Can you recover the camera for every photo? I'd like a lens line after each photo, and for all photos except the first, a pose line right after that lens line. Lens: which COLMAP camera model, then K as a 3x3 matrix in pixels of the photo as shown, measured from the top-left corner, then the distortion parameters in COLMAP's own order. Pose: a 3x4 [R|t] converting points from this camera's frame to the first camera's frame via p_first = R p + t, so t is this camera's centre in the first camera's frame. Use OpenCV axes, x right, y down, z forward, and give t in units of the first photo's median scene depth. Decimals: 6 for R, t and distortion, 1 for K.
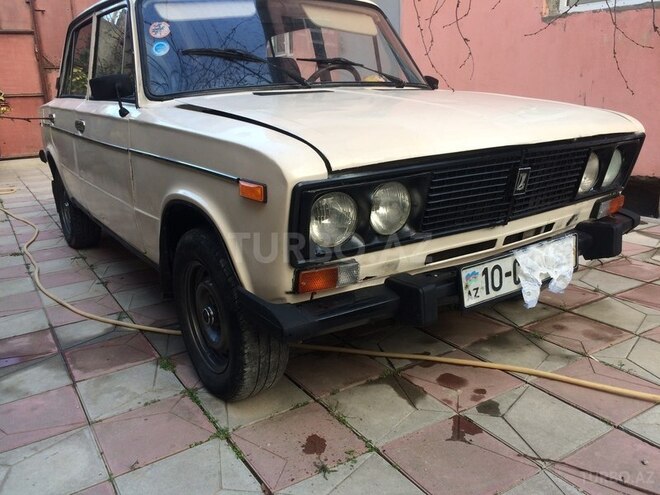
lens RADIAL K [[568.9, 0, 330.0], [0, 568.9, 247.5], [0, 0, 1]] dist [0.082801, -0.119816]
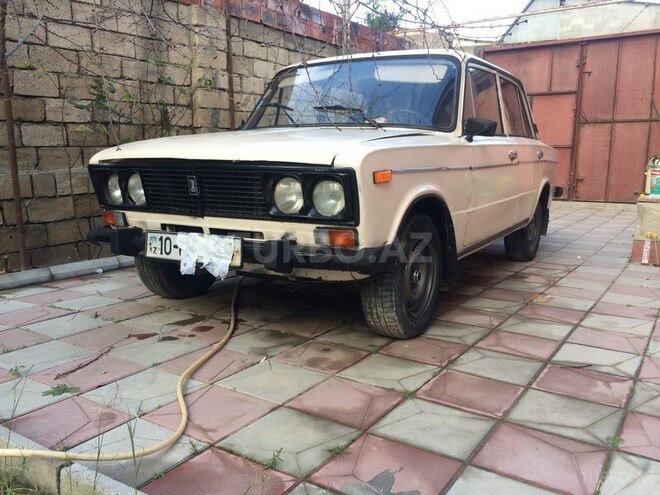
lens RADIAL K [[568.9, 0, 330.0], [0, 568.9, 247.5], [0, 0, 1]] dist [0.082801, -0.119816]
pose [[0.411557, 0.178205, -0.893792, 1.749707], [-0.263723, 0.962028, 0.070376, -0.154886], [0.872394, 0.206750, 0.442926, 0.690163]]
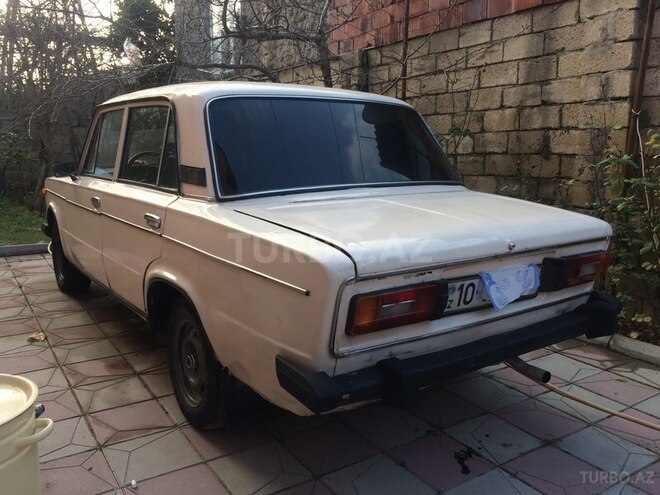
lens RADIAL K [[568.9, 0, 330.0], [0, 568.9, 247.5], [0, 0, 1]] dist [0.082801, -0.119816]
pose [[-0.999236, 0.028462, -0.026797, -0.614958], [0.013747, 0.897548, 0.440702, -1.194153], [0.036595, 0.439997, -0.897253, 3.870394]]
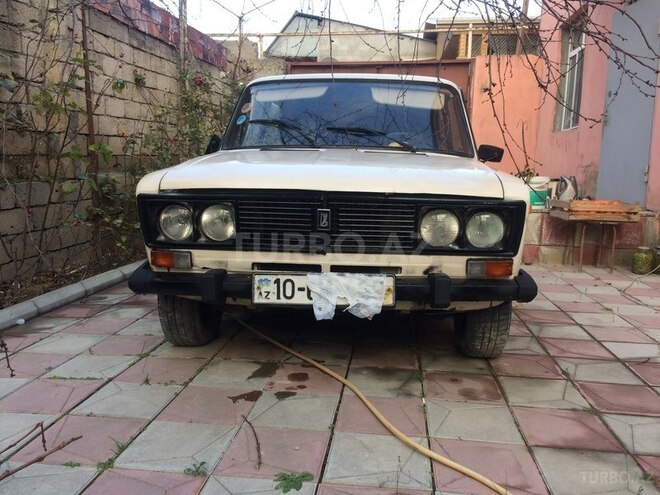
lens RADIAL K [[568.9, 0, 330.0], [0, 568.9, 247.5], [0, 0, 1]] dist [0.082801, -0.119816]
pose [[0.773825, 0.140448, -0.617632, 1.121640], [-0.212310, 0.976211, -0.044014, -0.002051], [0.596757, 0.165188, 0.785235, 0.020509]]
